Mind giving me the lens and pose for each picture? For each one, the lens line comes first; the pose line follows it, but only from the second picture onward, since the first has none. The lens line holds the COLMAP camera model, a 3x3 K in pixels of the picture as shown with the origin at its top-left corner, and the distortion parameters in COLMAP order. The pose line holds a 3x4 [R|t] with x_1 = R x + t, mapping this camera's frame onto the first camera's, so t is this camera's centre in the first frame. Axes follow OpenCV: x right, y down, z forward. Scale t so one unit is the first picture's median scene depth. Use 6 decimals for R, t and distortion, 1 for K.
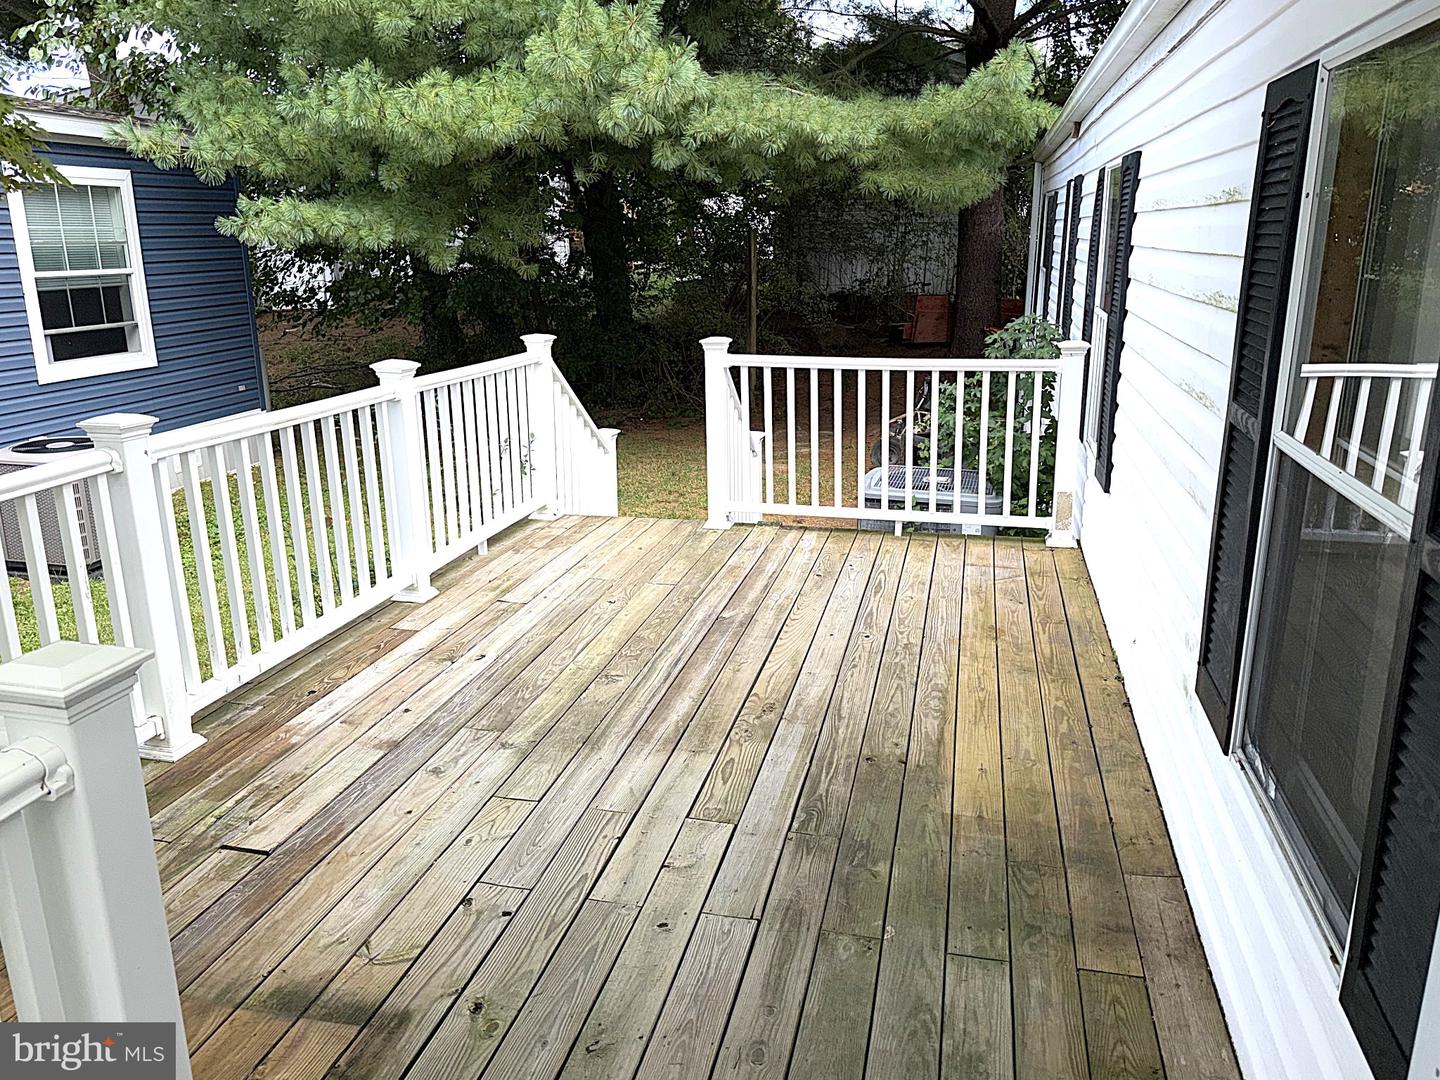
lens RADIAL K [[1012.8, 0, 720.0], [0, 1012.8, 540.0], [0, 0, 1]] dist [0.089858, -0.127360]
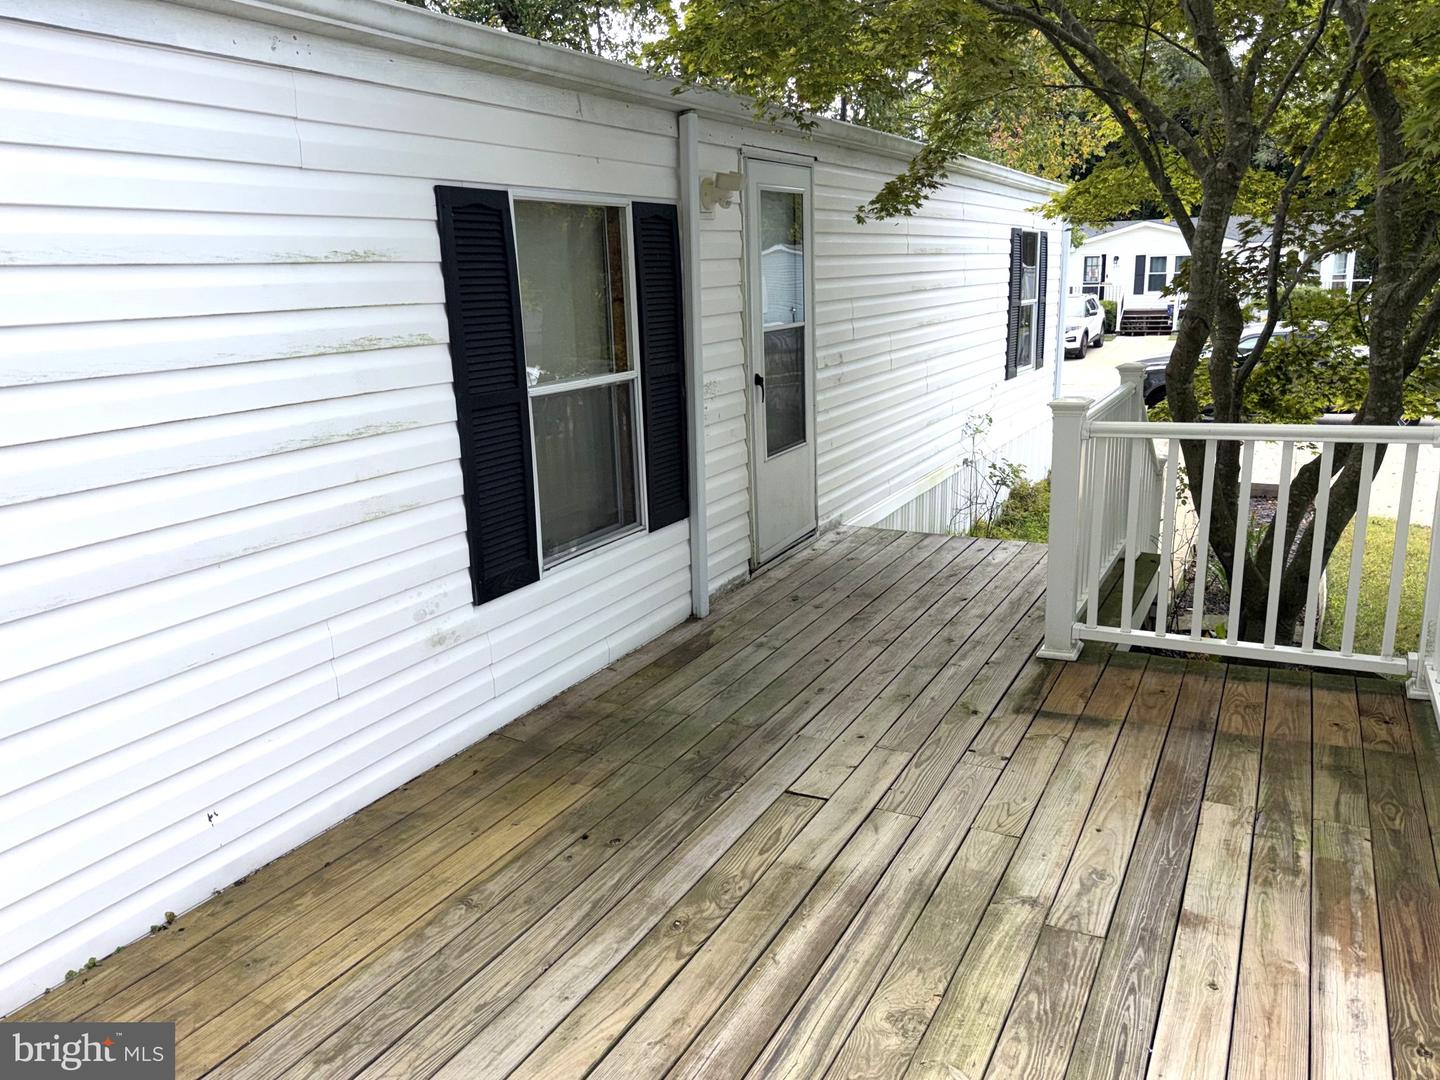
lens RADIAL K [[1012.8, 0, 720.0], [0, 1012.8, 540.0], [0, 0, 1]] dist [0.089858, -0.127360]
pose [[-0.962815, -0.037544, 0.267542, -0.190952], [0.108177, 0.853867, 0.509125, -0.502982], [-0.247560, 0.519135, -0.818054, 1.665318]]
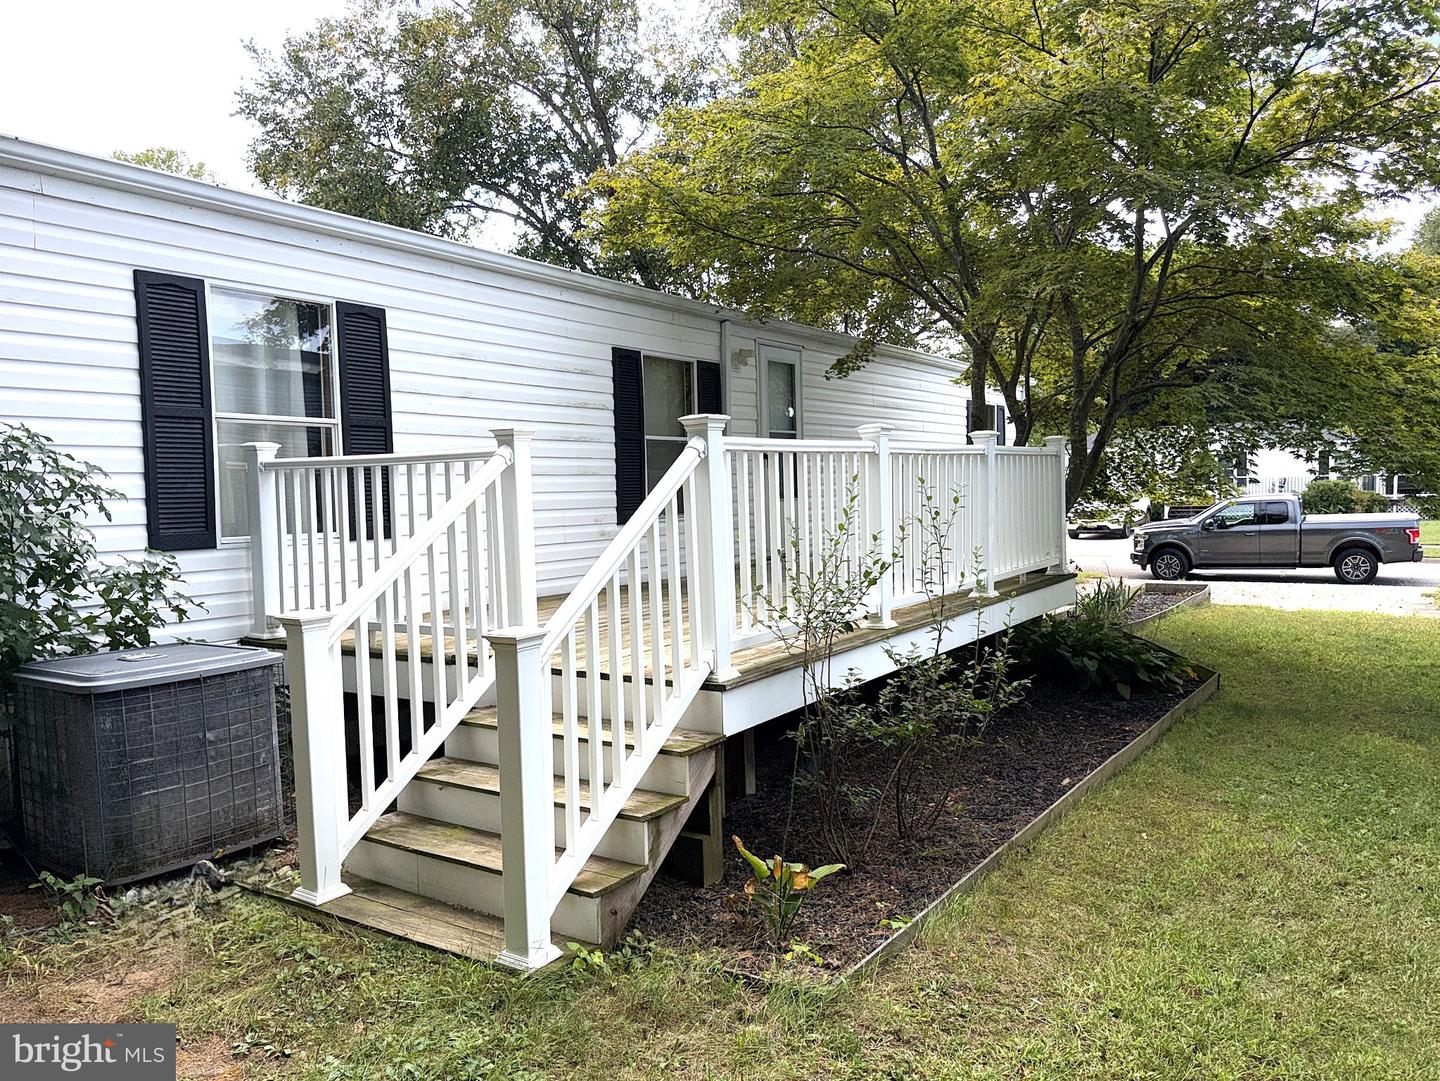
lens RADIAL K [[1012.8, 0, 720.0], [0, 1012.8, 540.5], [0, 0, 1]] dist [0.089858, -0.127360]
pose [[-0.930010, 0.000960, 0.367533, -0.817560], [0.125774, 0.940452, 0.315802, -0.629920], [-0.345344, 0.339925, -0.874751, 3.024140]]
